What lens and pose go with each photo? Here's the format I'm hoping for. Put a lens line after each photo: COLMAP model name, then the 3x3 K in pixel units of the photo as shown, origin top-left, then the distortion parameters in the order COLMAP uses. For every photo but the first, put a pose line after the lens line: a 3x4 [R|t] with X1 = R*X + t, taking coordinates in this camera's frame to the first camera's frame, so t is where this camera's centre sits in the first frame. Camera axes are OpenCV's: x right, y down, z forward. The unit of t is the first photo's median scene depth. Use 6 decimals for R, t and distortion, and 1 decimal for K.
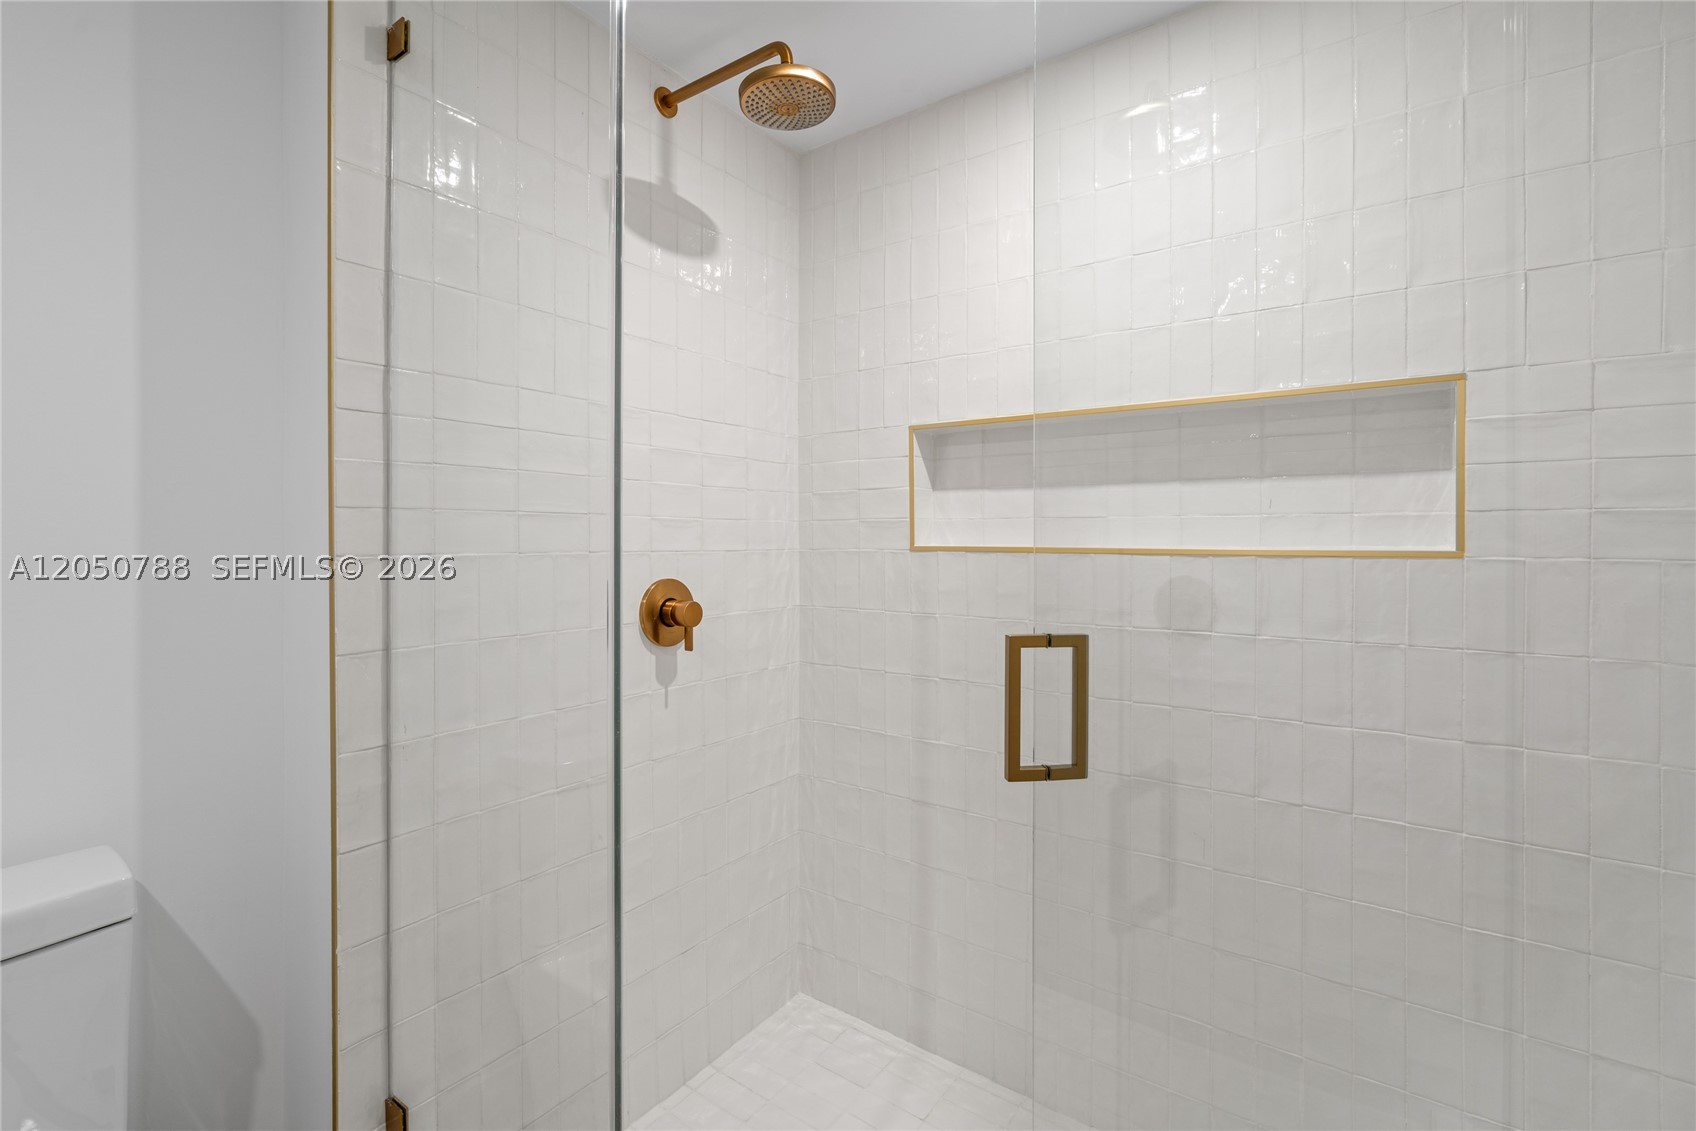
lens RADIAL K [[773.0, 0, 855.8], [0, 773.0, 541.9], [0, 0, 1]] dist [-0.009057, 0.003456]
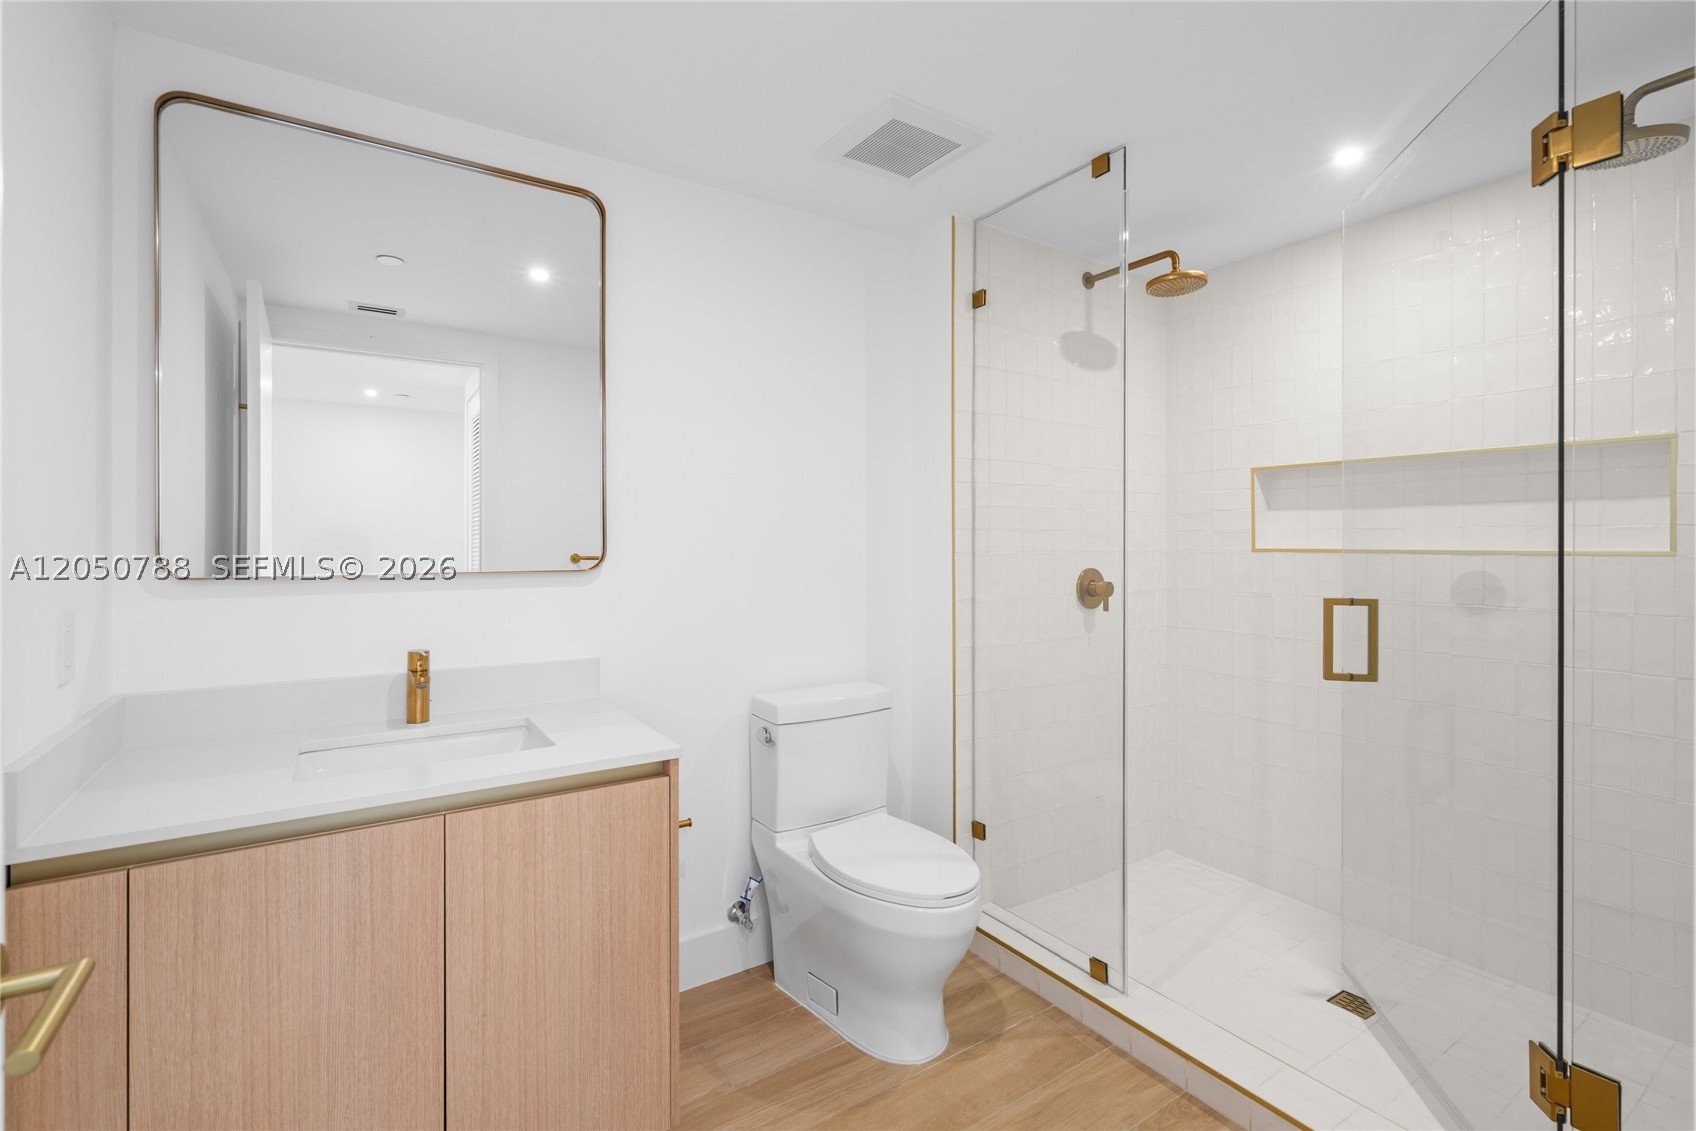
lens RADIAL K [[773.0, 0, 850.8], [0, 773.0, 547.1], [0, 0, 1]] dist [-0.009057, 0.003456]
pose [[0.933238, -0.000424, -0.359259, -0.150295], [0.001158, 0.999998, 0.001828, -0.001284], [0.359258, -0.002122, 0.933236, -0.852972]]
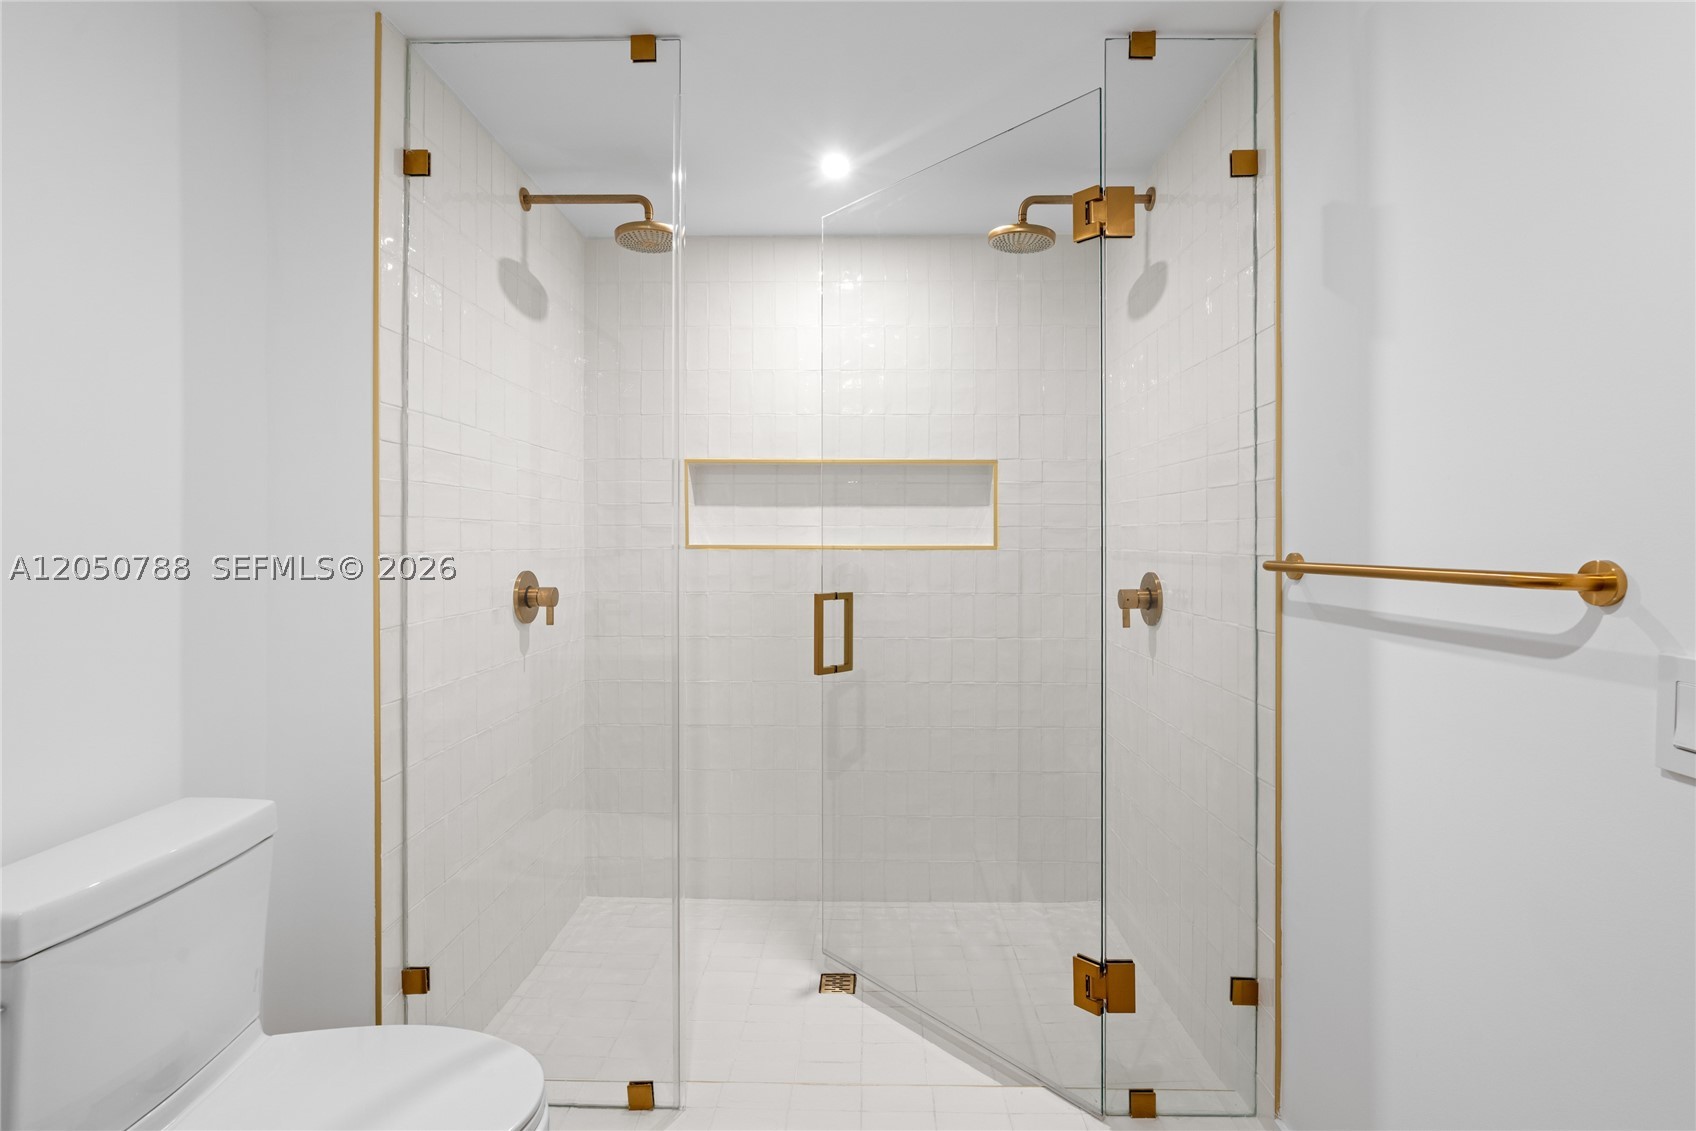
lens RADIAL K [[773.0, 0, 860.7], [0, 773.0, 541.3], [0, 0, 1]] dist [-0.009057, 0.003456]
pose [[0.822843, -0.001241, 0.568268, -0.600484], [0.001546, 0.999999, -0.000054, -0.000706], [-0.568267, 0.000923, 0.822844, -0.433686]]
